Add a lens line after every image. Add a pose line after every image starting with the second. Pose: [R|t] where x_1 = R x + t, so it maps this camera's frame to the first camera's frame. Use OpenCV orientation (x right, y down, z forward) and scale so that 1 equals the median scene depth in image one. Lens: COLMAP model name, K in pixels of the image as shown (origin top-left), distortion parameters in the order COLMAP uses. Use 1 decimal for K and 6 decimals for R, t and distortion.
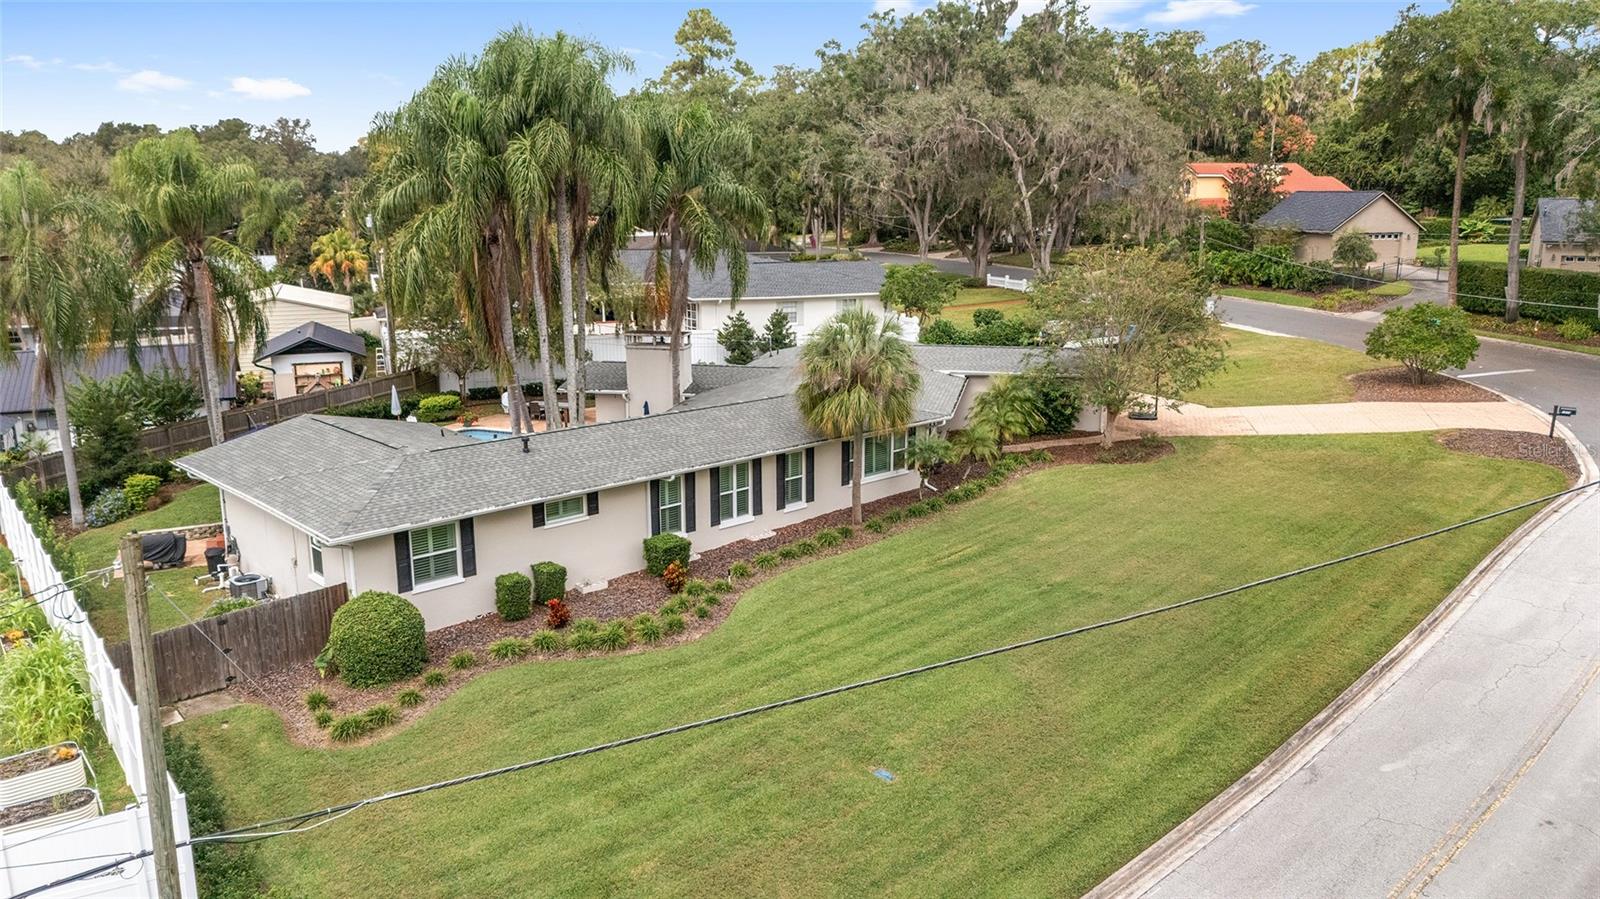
lens RADIAL K [[1115.0, 0, 800.0], [0, 1115.0, 449.5], [0, 0, 1]] dist [0.065993, 0.000611]
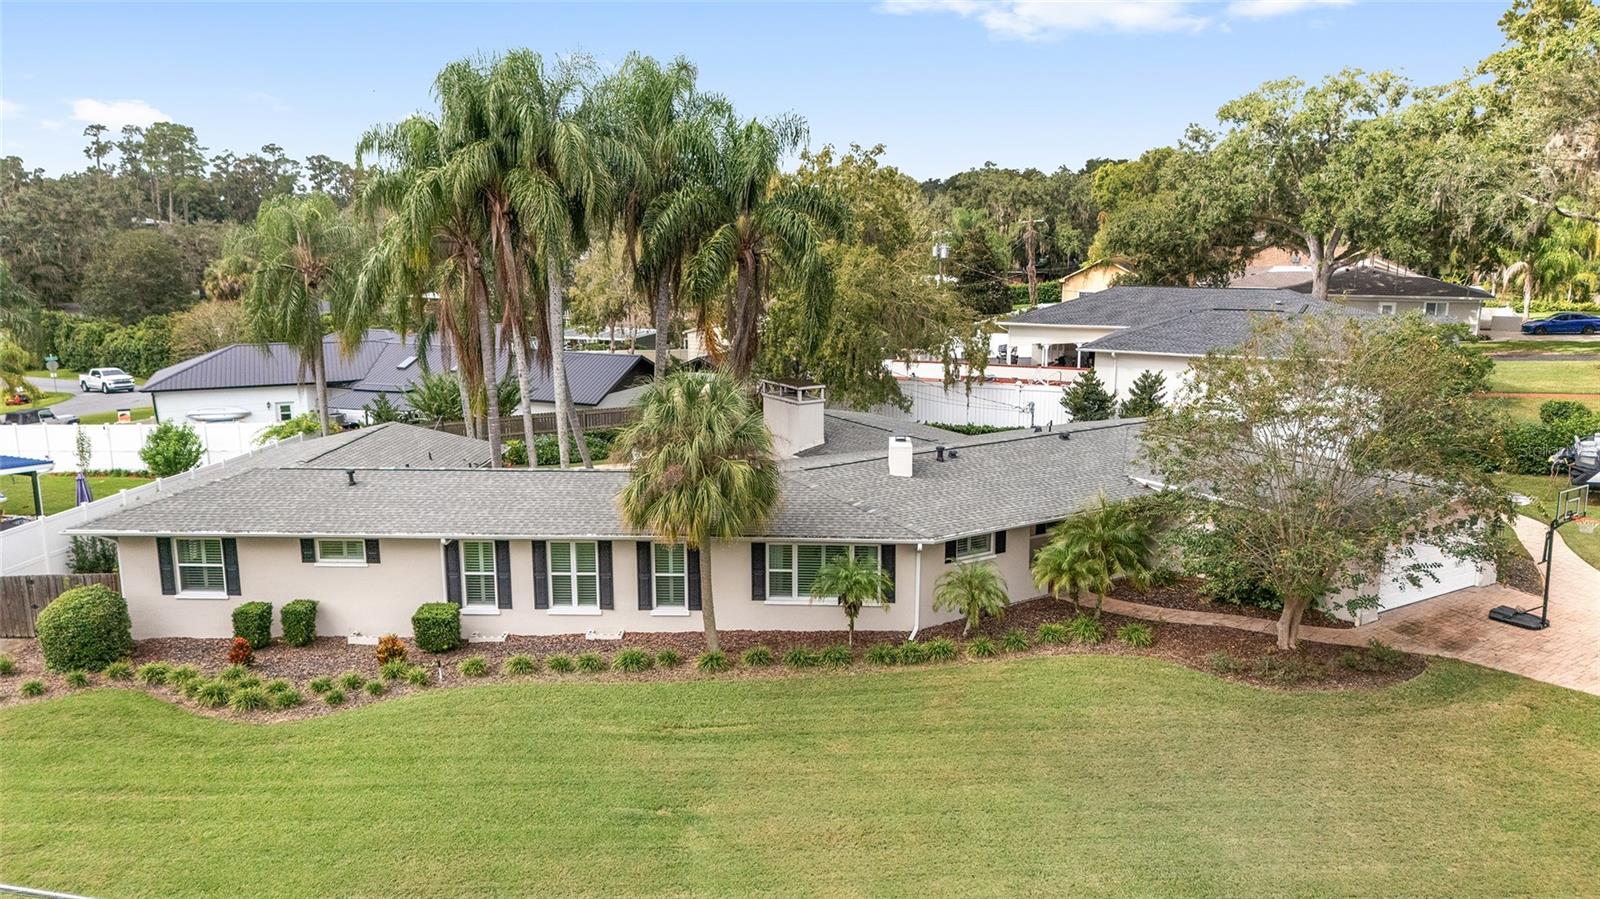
lens RADIAL K [[1162.2, 0, 800.0], [0, 1162.2, 449.5], [0, 0, 1]] dist [0.074974, -0.083809]
pose [[0.717931, 0.151274, -0.679479, 0.665316], [-0.160623, 0.985761, 0.049751, -0.129999], [0.677330, 0.073422, 0.732006, 0.478073]]
